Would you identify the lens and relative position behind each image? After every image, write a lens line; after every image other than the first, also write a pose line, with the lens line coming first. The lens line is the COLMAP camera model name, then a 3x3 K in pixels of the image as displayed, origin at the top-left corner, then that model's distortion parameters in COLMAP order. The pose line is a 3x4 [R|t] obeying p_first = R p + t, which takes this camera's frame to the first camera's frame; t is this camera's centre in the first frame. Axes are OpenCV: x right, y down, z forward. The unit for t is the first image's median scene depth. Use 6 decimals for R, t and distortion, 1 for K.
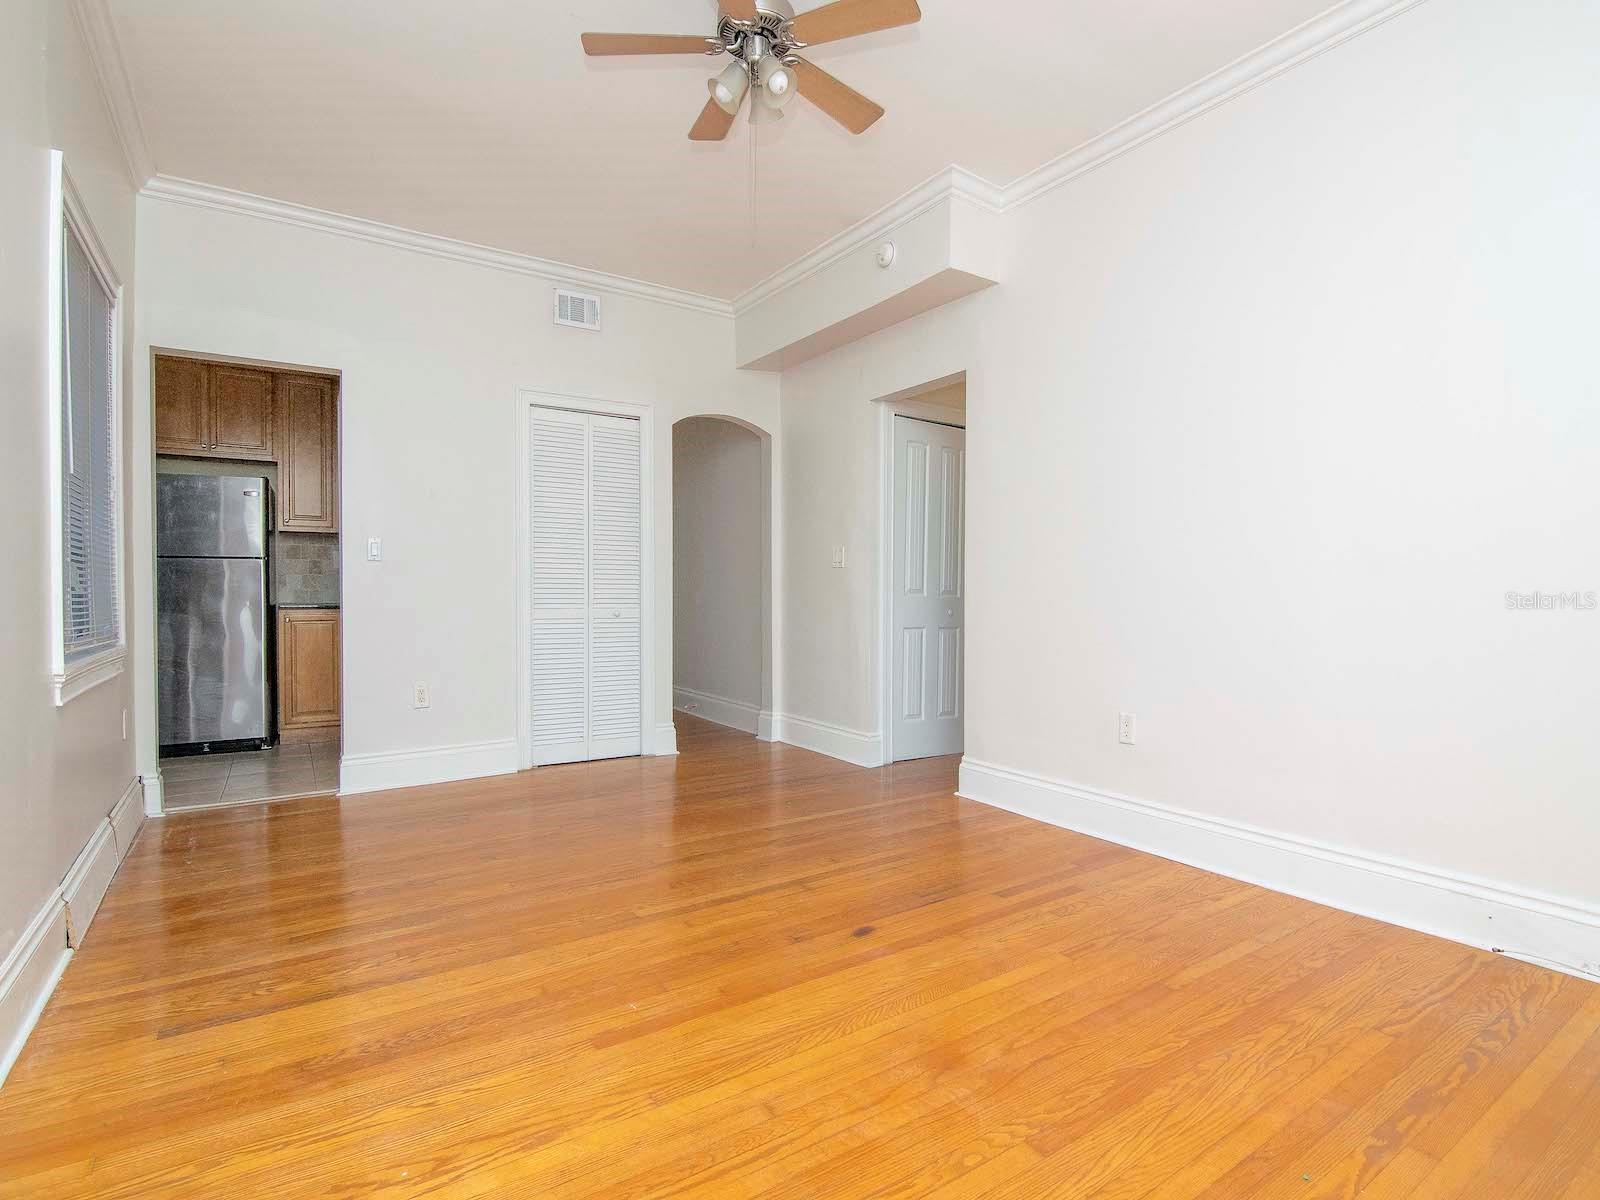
lens RADIAL K [[820.9, 0, 797.3], [0, 820.9, 583.2], [0, 0, 1]] dist [0.000990, -0.015439]
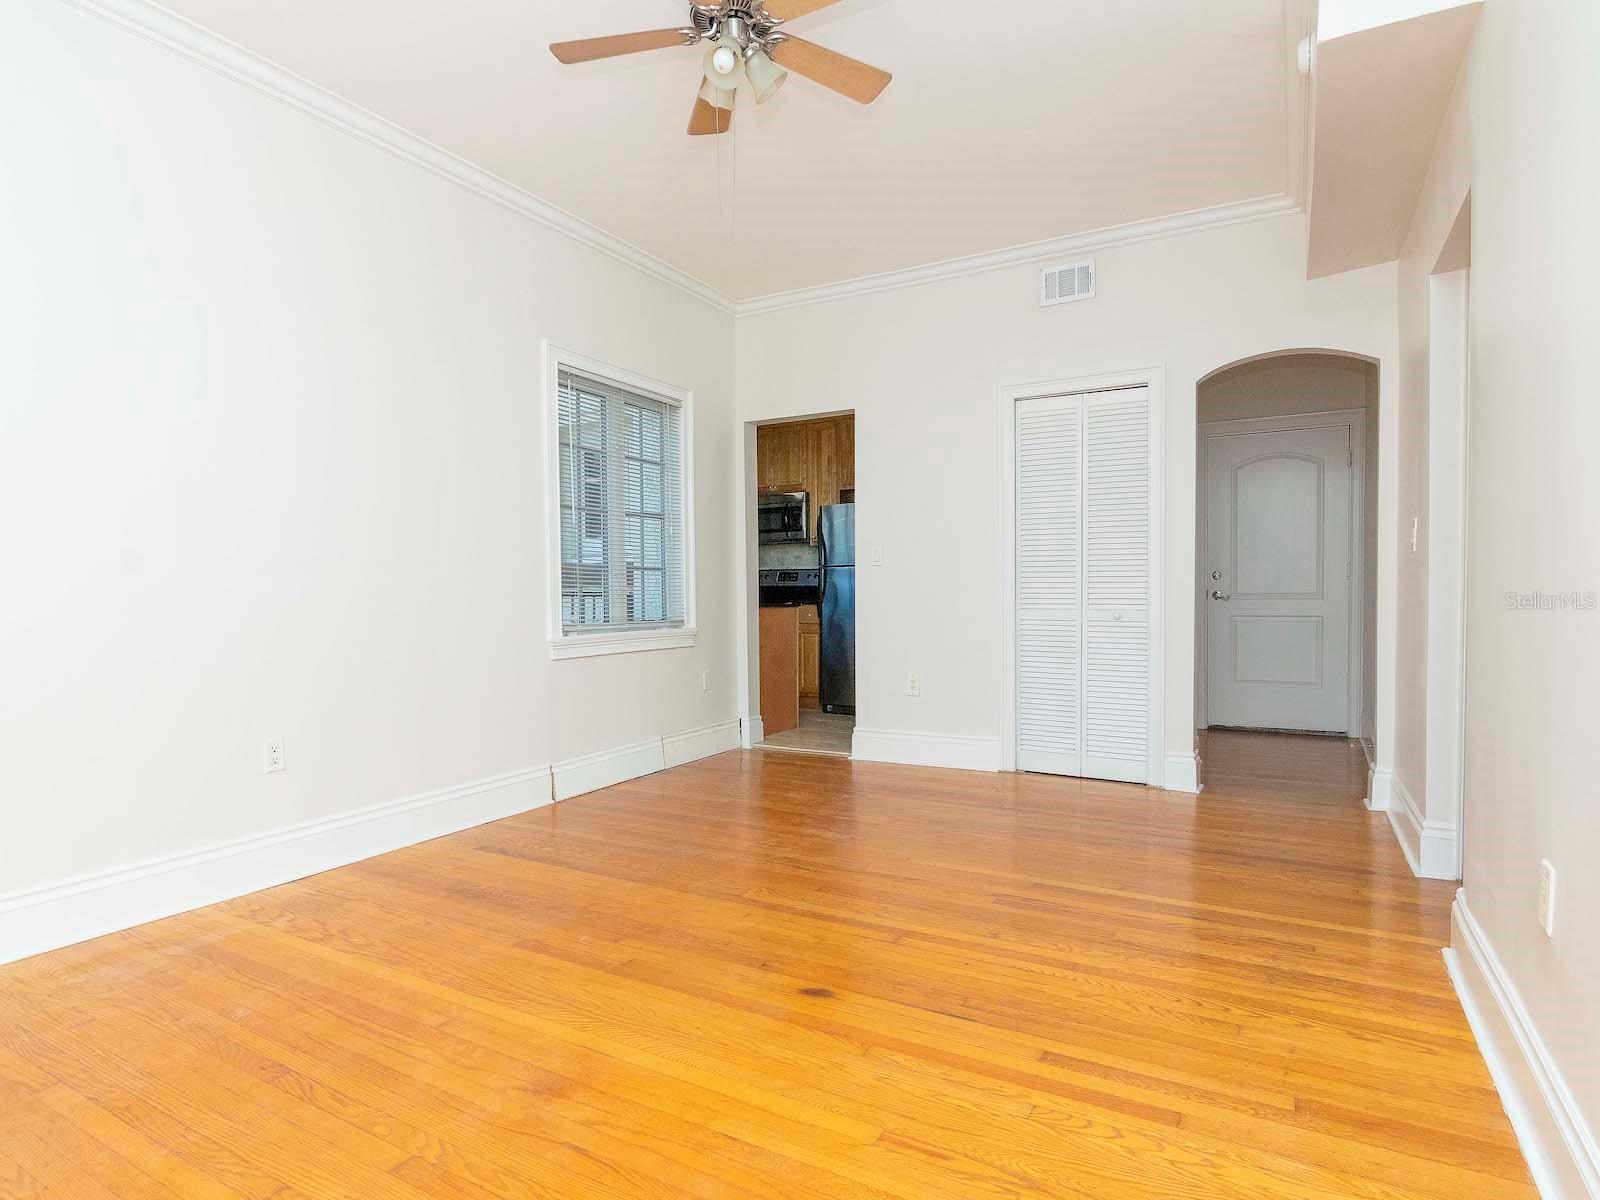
lens RADIAL K [[841.4, 0, 800.0], [0, 841.4, 600.0], [0, 0, 1]] dist [-0.006253, -0.000900]
pose [[0.454613, 0.008181, -0.890652, 0.734674], [0.015021, 0.999745, 0.016851, -0.000738], [0.890562, -0.021039, 0.454374, 0.512521]]
